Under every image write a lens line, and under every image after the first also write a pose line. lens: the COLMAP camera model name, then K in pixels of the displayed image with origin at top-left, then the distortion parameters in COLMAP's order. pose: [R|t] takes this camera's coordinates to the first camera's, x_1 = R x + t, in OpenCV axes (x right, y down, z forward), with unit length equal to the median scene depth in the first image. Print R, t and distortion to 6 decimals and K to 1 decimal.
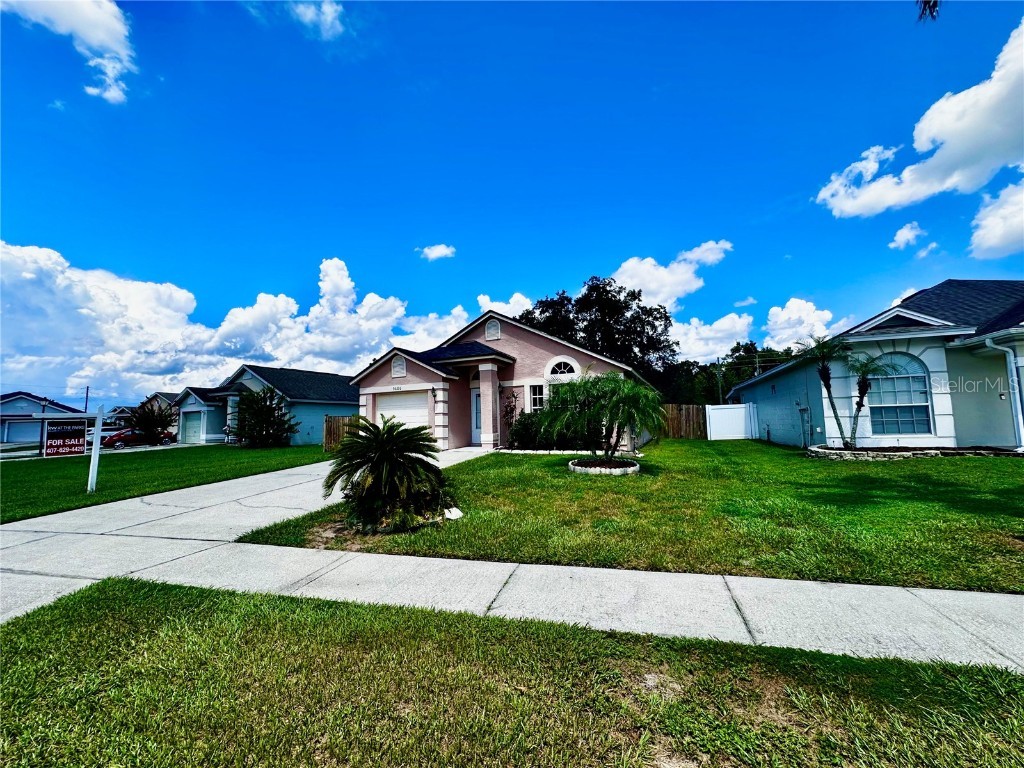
lens RADIAL K [[415.2, 0, 508.3], [0, 415.2, 384.5], [0, 0, 1]] dist [-0.004180, 0.001296]
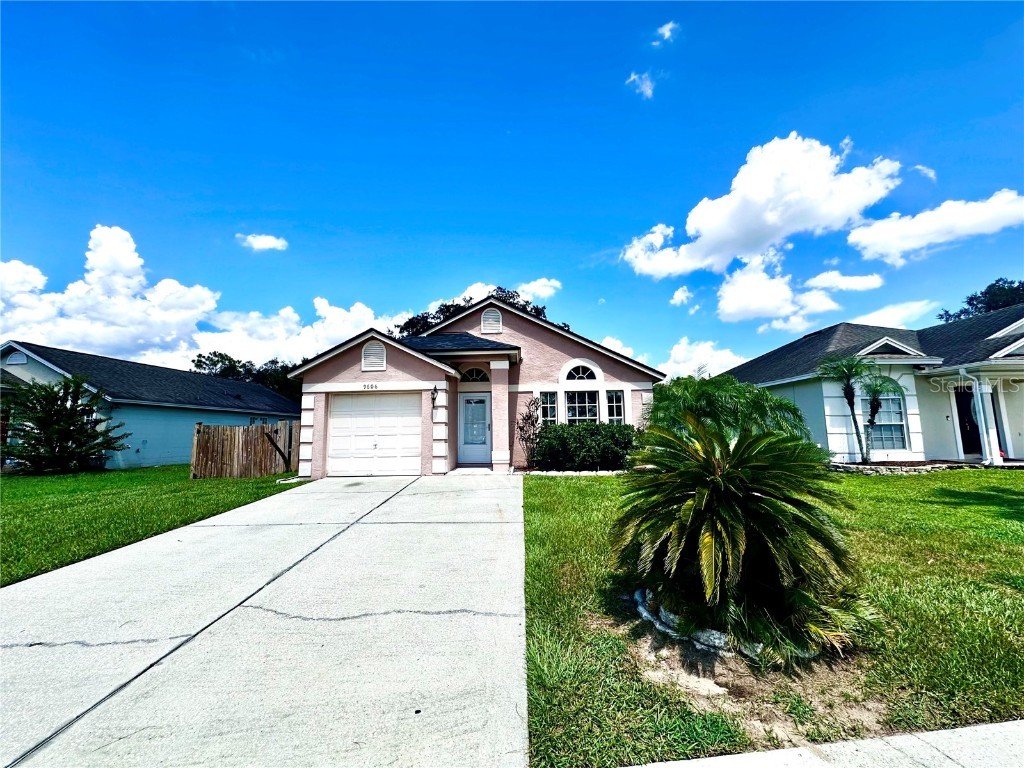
lens RADIAL K [[415.2, 0, 511.6], [0, 415.2, 386.6], [0, 0, 1]] dist [-0.004180, 0.001296]
pose [[0.925671, 0.054467, 0.374389, -0.308436], [-0.041483, 0.998228, -0.042659, 0.029614], [-0.376049, 0.023957, 0.926290, 0.256472]]
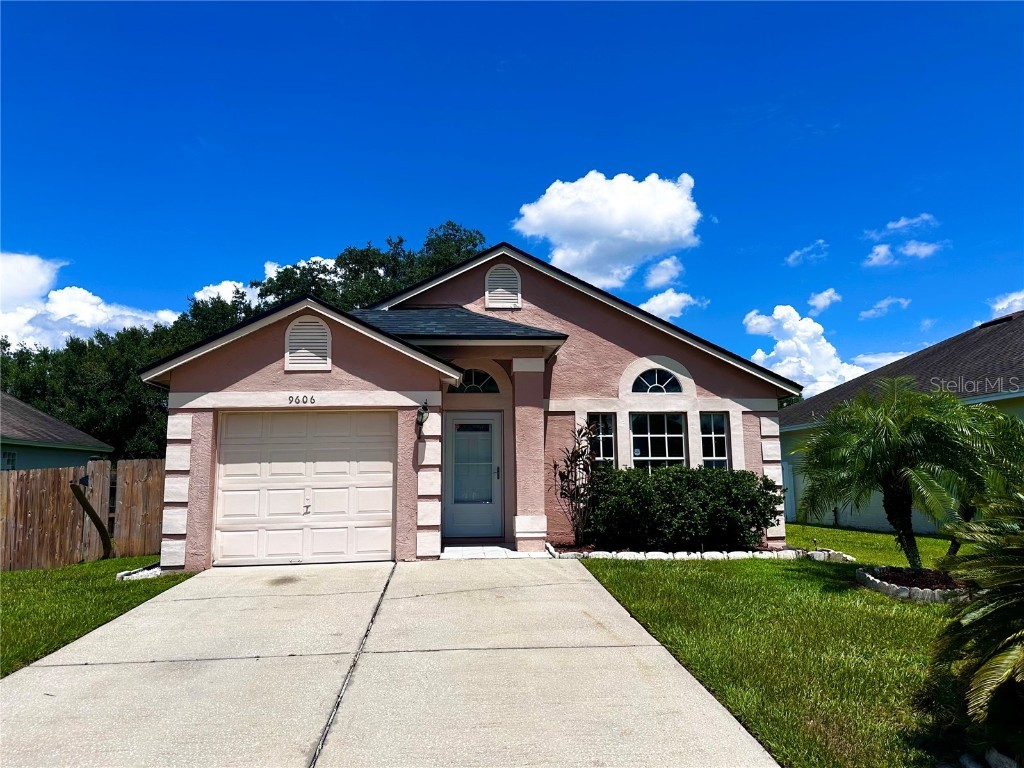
lens RADIAL K [[736.9, 0, 517.0], [0, 736.9, 383.4], [0, 0, 1]] dist [0.042545, -0.014423]
pose [[0.878607, 0.077692, 0.471183, -0.417345], [-0.052489, 0.996410, -0.066420, 0.029543], [-0.474652, 0.033625, 0.879531, 0.293389]]
